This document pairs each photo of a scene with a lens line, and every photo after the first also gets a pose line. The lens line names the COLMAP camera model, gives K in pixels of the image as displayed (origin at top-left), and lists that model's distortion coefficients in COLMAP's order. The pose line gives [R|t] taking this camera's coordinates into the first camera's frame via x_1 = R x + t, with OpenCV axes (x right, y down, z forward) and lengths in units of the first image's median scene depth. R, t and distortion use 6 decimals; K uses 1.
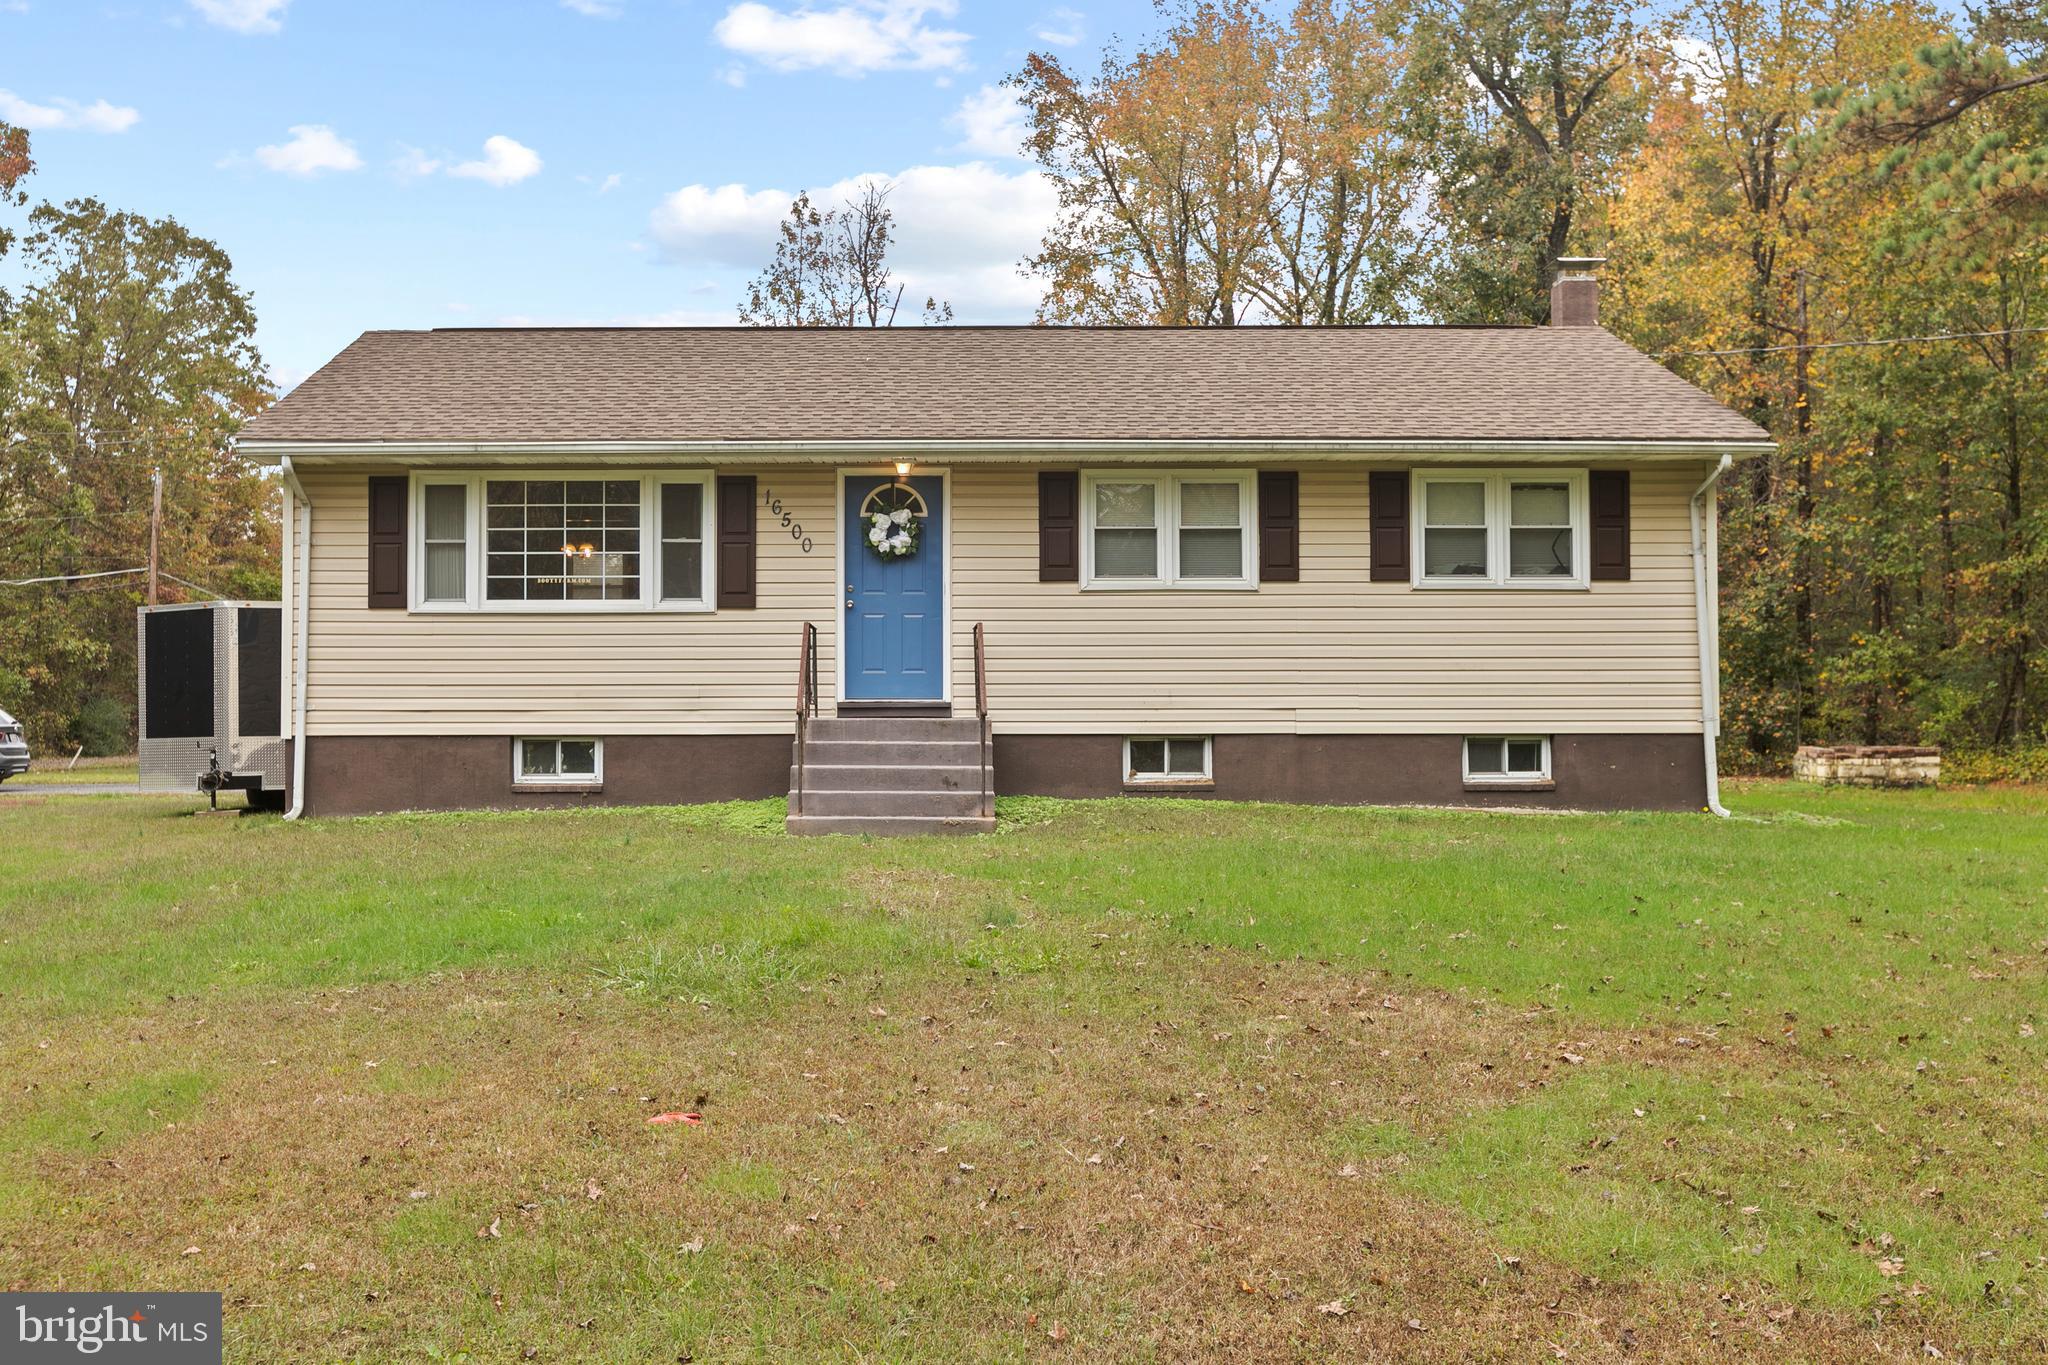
lens RADIAL K [[2091.3, 0, 1023.8], [0, 2091.3, 688.3], [0, 0, 1]] dist [-0.008715, 0.000000]
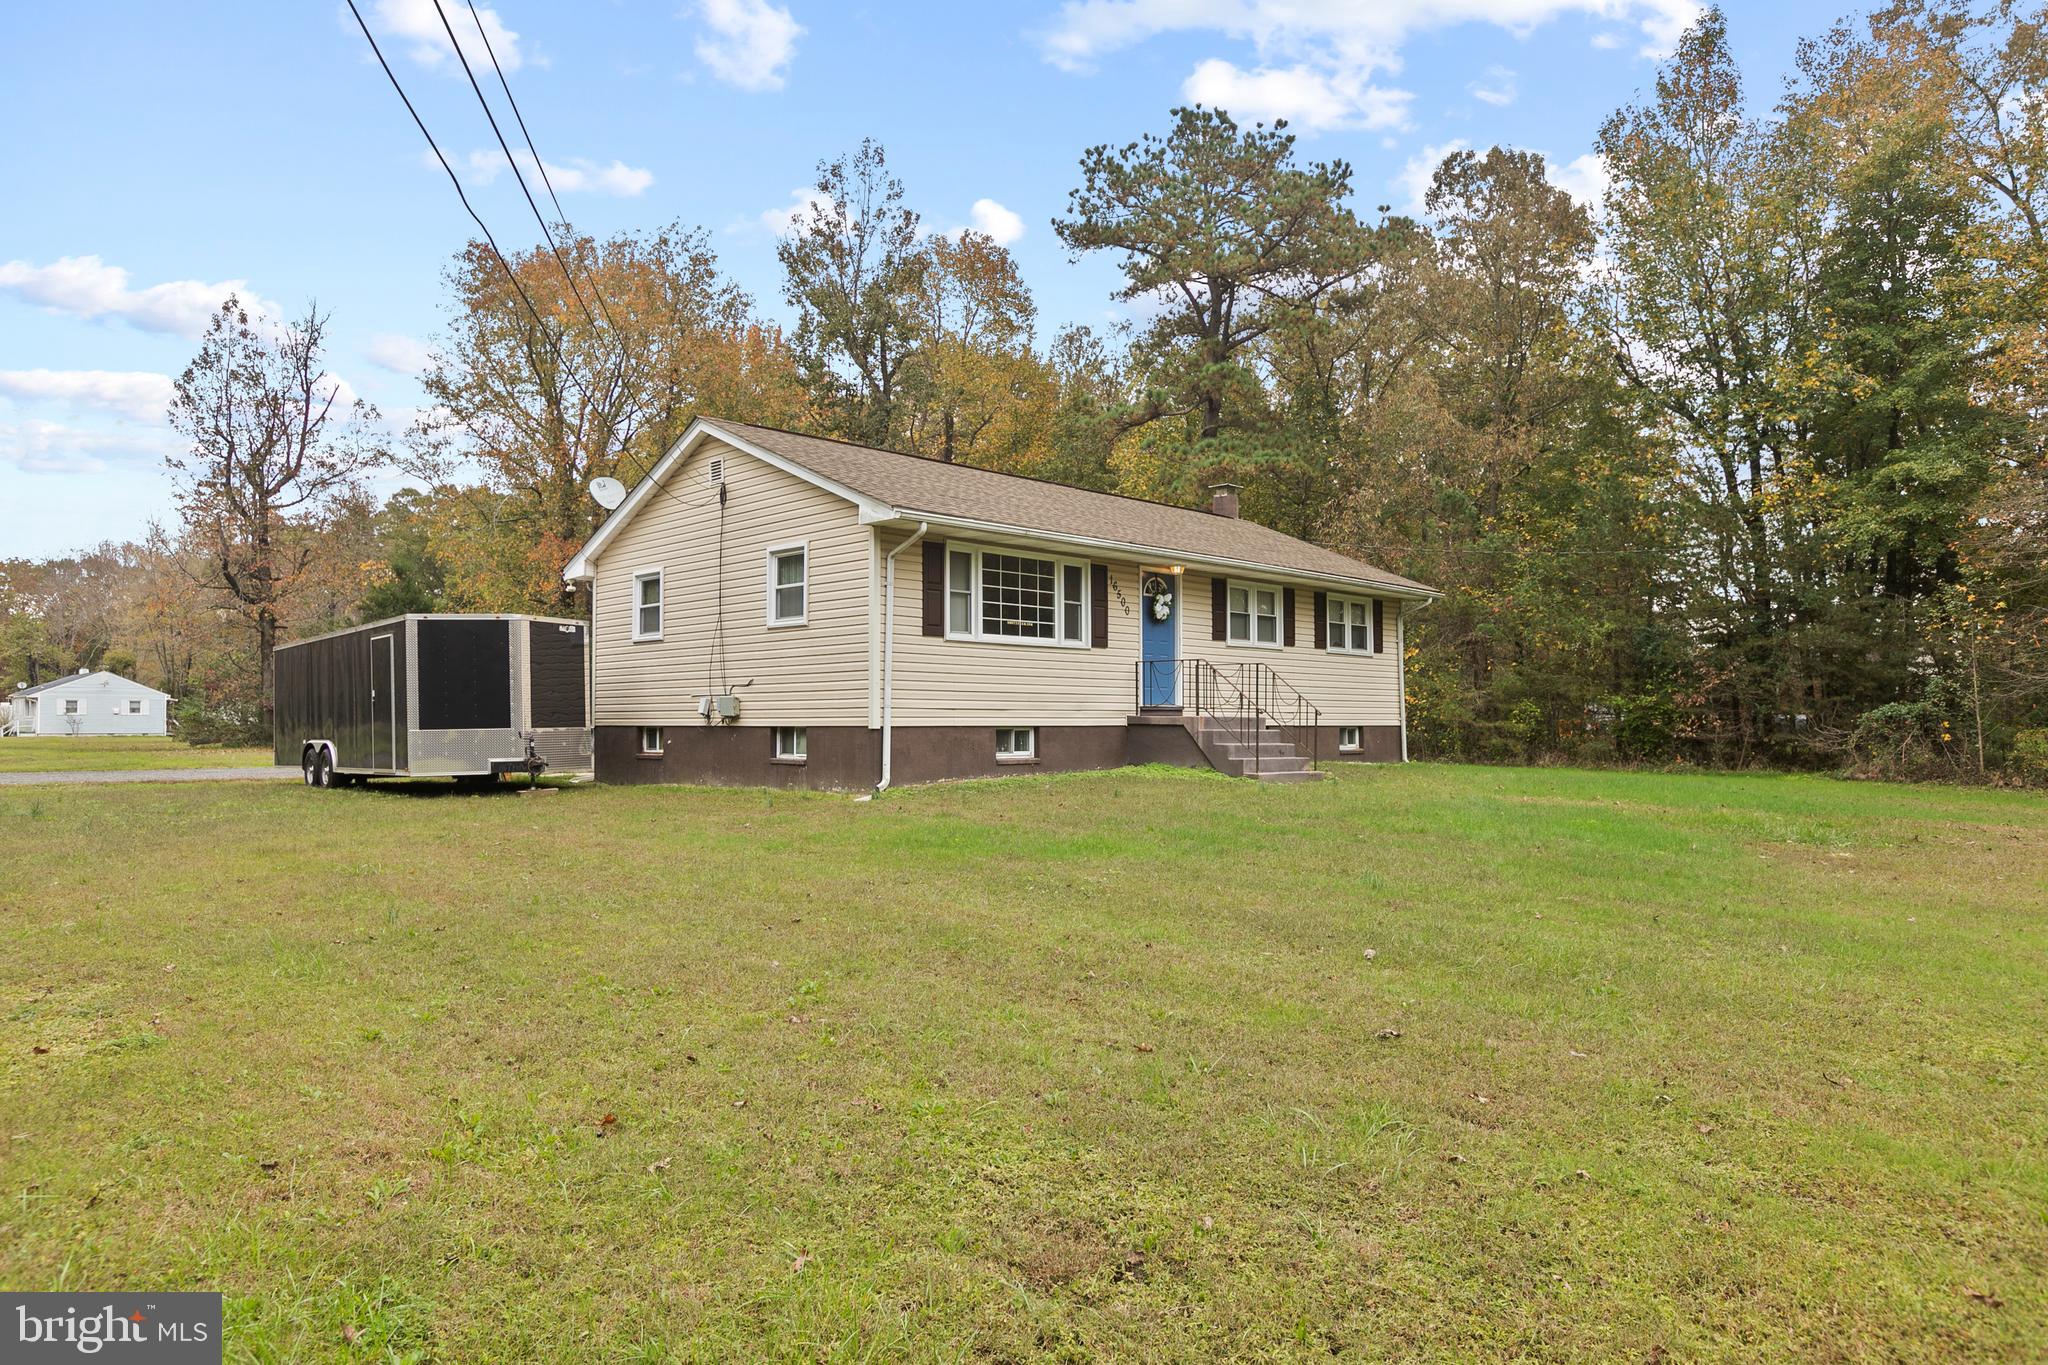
lens RADIAL K [[1308.7, 0, 1023.4], [0, 1308.7, 684.7], [0, 0, 1]] dist [-0.007949, -0.000386]
pose [[0.704119, 0.024974, 0.709643, -0.886967], [-0.014452, 0.999678, -0.020842, 0.012244], [-0.709935, 0.004420, 0.704253, 0.333488]]
